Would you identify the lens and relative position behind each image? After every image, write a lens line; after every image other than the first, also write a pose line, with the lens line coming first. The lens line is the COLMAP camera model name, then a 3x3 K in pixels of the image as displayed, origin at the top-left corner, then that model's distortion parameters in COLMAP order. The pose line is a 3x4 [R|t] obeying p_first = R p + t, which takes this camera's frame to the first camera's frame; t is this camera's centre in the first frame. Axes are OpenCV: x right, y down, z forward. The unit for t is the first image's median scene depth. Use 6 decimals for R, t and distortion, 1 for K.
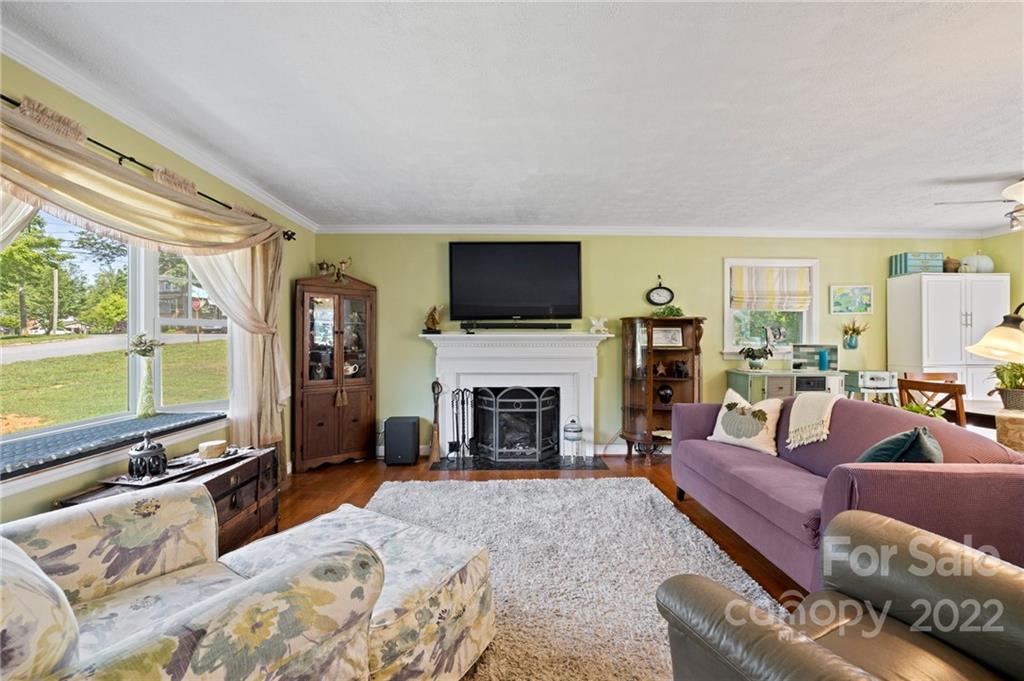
lens RADIAL K [[431.3, 0, 520.3], [0, 431.3, 340.0], [0, 0, 1]] dist [0.003330, -0.000288]
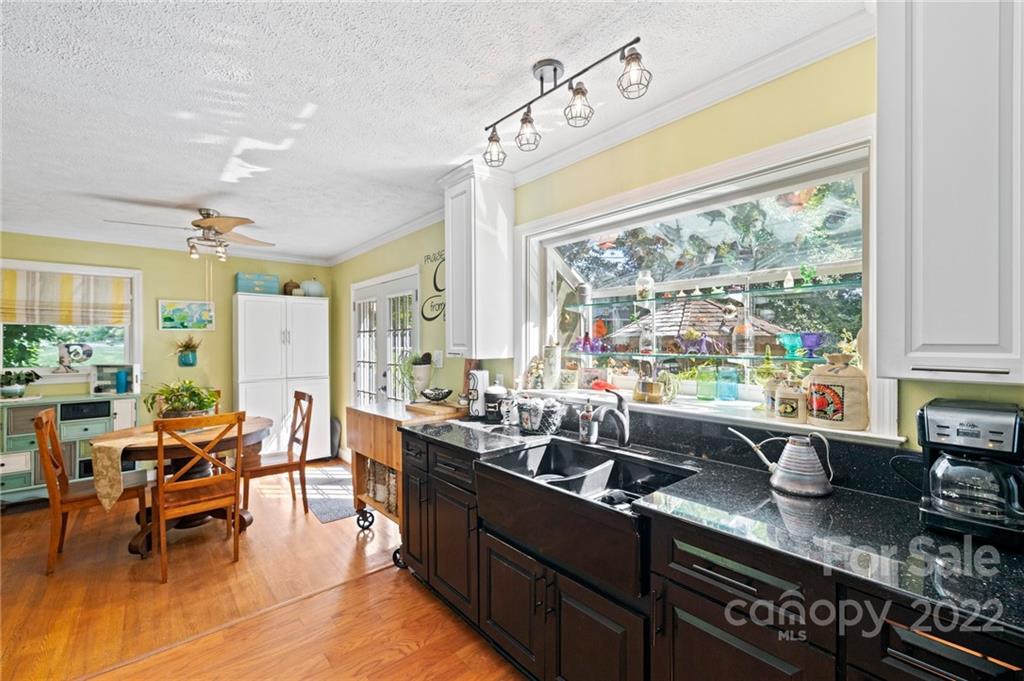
lens RADIAL K [[431.3, 0, 514.9], [0, 431.3, 345.0], [0, 0, 1]] dist [0.003330, -0.000288]
pose [[0.781883, -0.009813, 0.623348, 0.775918], [0.006636, 0.999950, 0.007417, -0.031316], [-0.623389, -0.001663, 0.781910, -0.220205]]
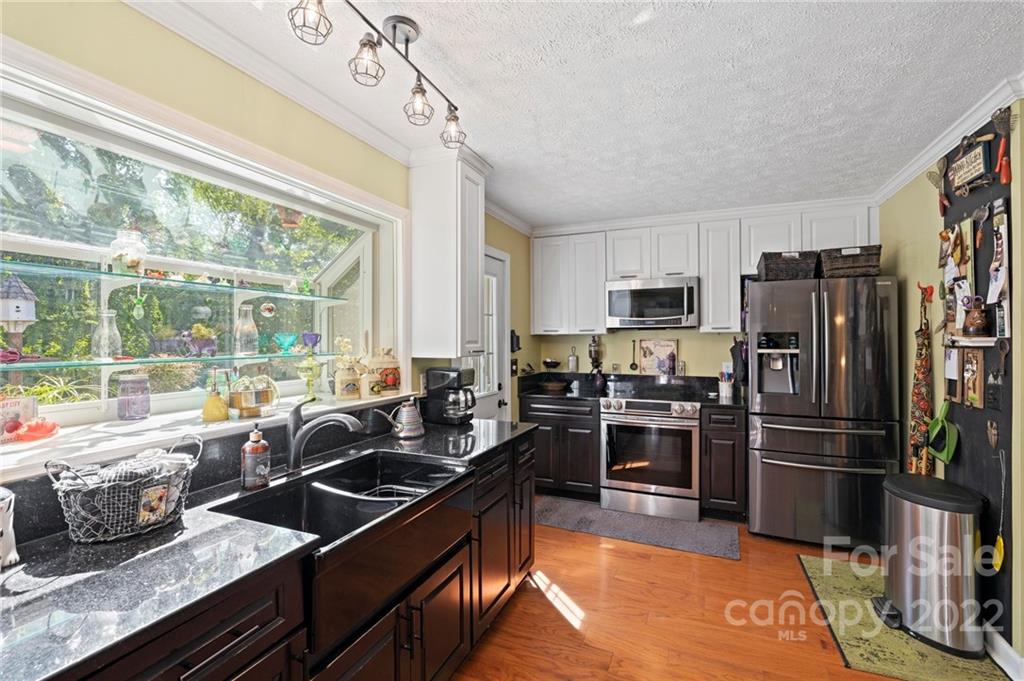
lens RADIAL K [[459.0, 0, 510.3], [0, 459.0, 338.8], [0, 0, 1]] dist [-0.005852, 0.001114]
pose [[-0.906473, 0.000588, 0.422263, 0.811438], [0.001667, 0.999996, 0.002187, -0.031972], [-0.422260, 0.002687, -0.906471, 0.320937]]
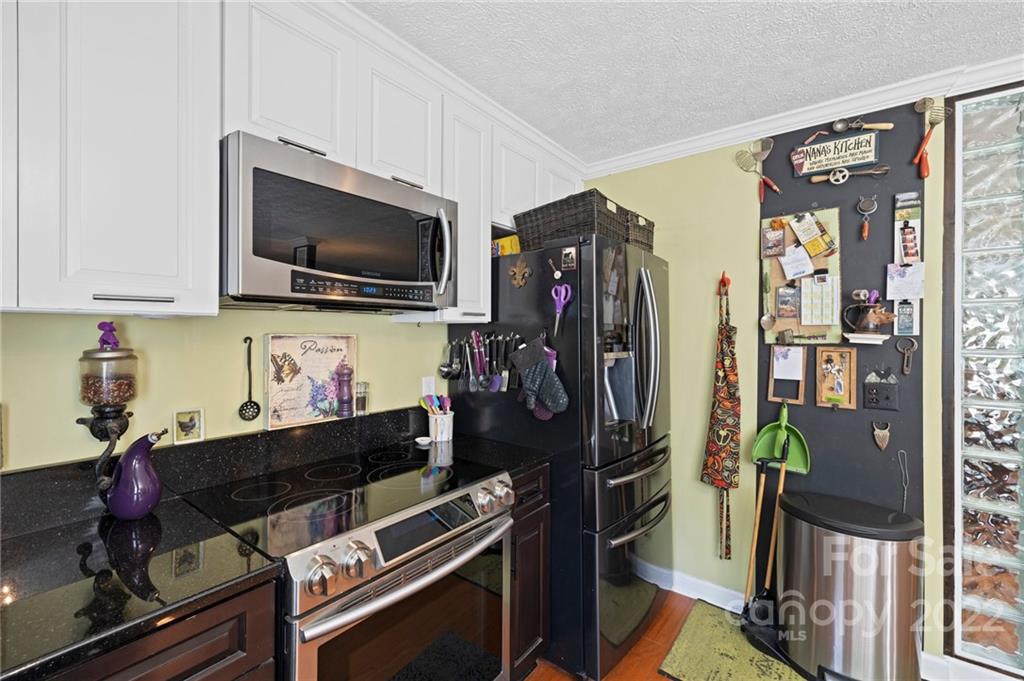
lens RADIAL K [[431.3, 0, 515.5], [0, 431.3, 336.0], [0, 0, 1]] dist [0.003330, -0.000288]
pose [[-0.629002, -0.003555, -0.777396, 1.108045], [-0.006126, 0.999981, 0.000384, -0.028736], [0.777380, 0.005004, -0.629012, -0.295407]]
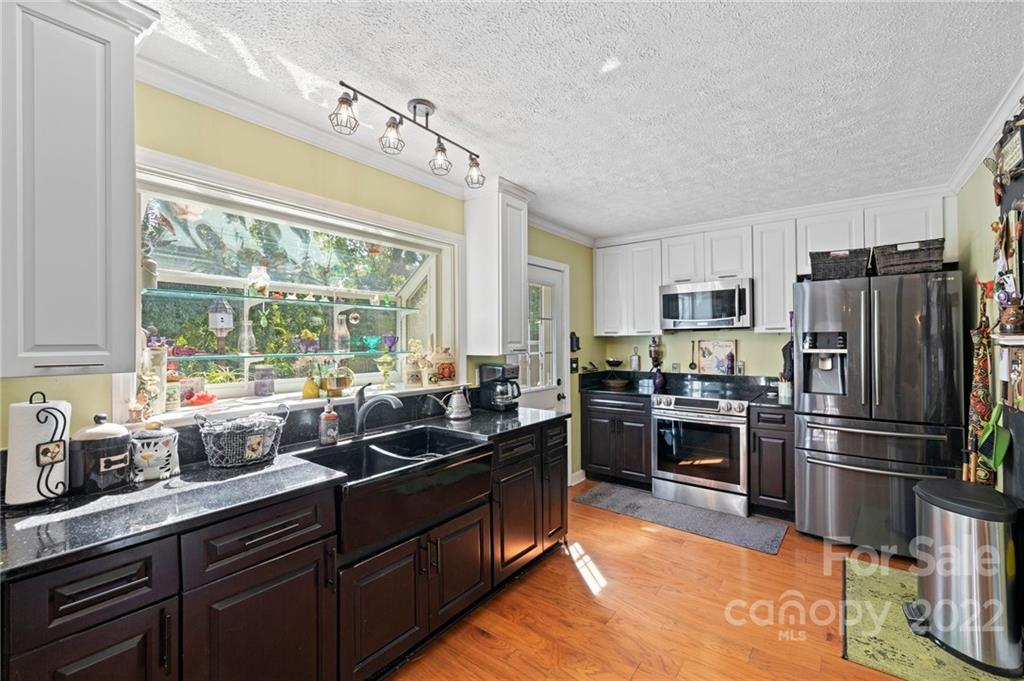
lens RADIAL K [[431.3, 0, 515.3], [0, 431.3, 340.9], [0, 0, 1]] dist [0.003330, -0.000288]
pose [[-0.775076, 0.003538, 0.631859, 0.687299], [0.005595, 0.999984, 0.001264, -0.029840], [-0.631844, 0.004515, -0.775083, 0.320047]]
